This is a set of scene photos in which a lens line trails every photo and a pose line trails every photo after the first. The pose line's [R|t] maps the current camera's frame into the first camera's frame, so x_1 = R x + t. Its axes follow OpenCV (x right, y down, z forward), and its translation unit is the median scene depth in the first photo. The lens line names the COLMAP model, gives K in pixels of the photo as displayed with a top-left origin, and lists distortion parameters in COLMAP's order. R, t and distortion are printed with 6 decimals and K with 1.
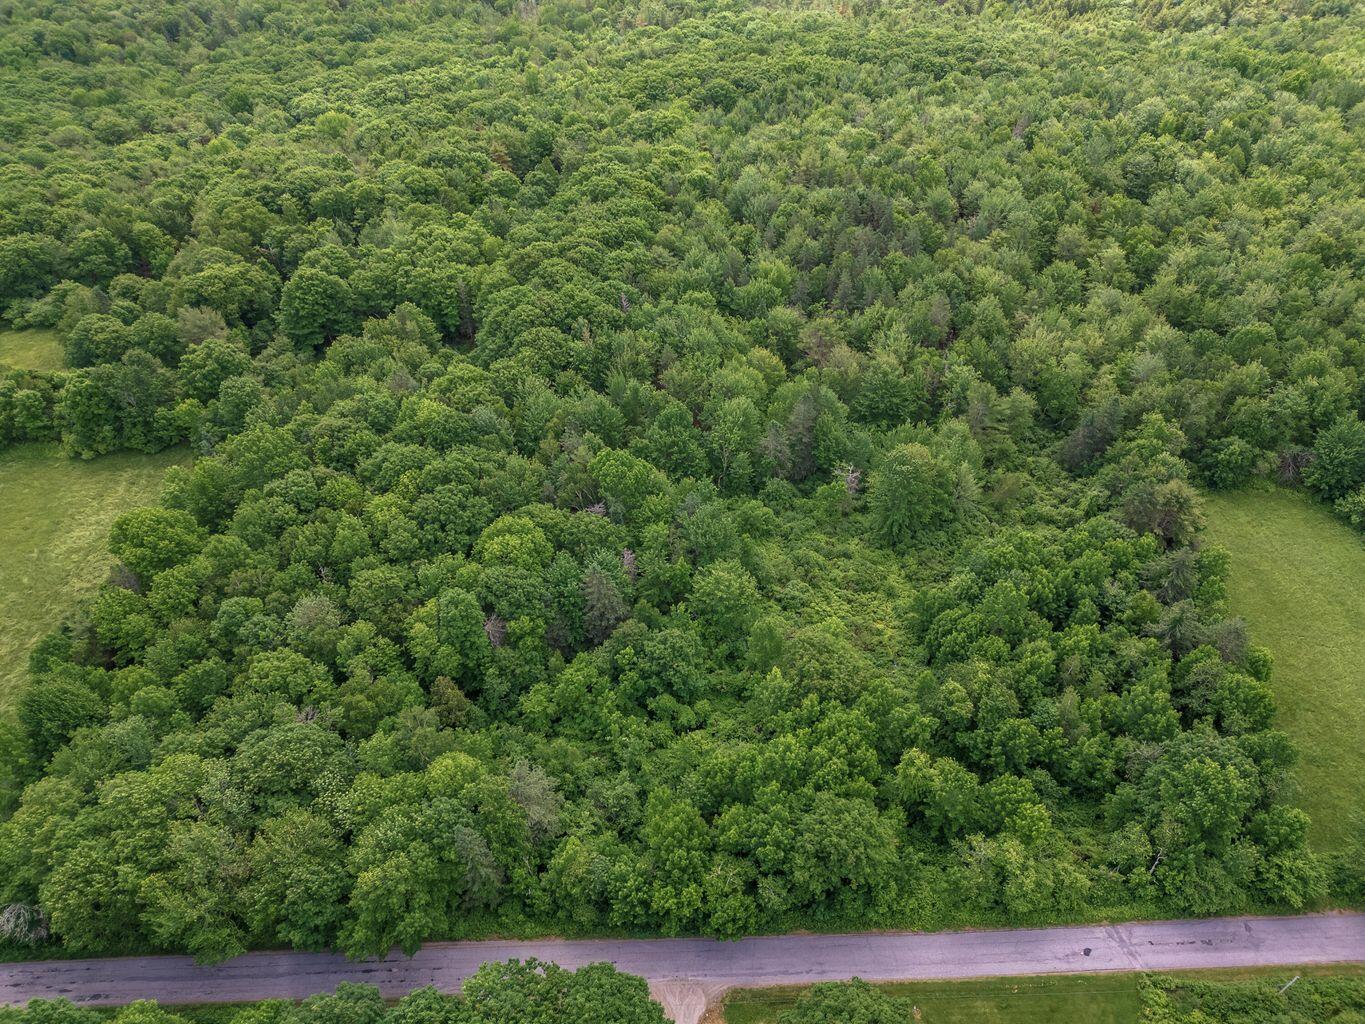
lens RADIAL K [[959.9, 0, 673.6], [0, 959.9, 509.5], [0, 0, 1]] dist [0.046921, -0.046939]
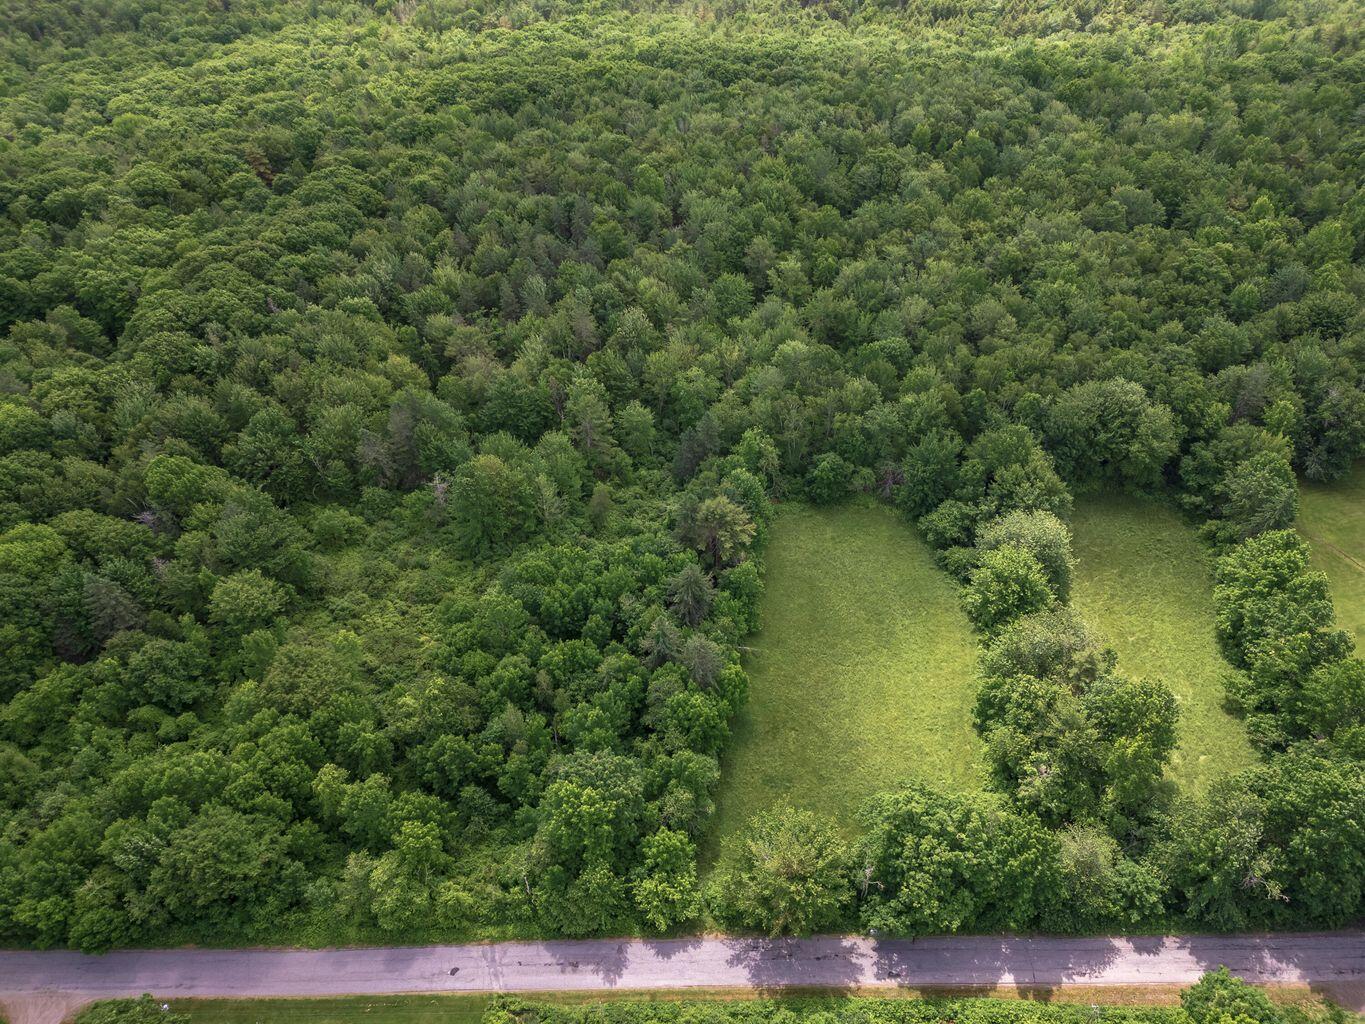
lens RADIAL K [[959.9, 0, 687.6], [0, 959.9, 510.6], [0, 0, 1]] dist [0.046921, -0.046939]
pose [[0.999735, 0.014576, -0.017813, 0.437735], [-0.014543, 0.999892, 0.001962, -0.014812], [0.017839, -0.001702, 0.999839, 0.006225]]
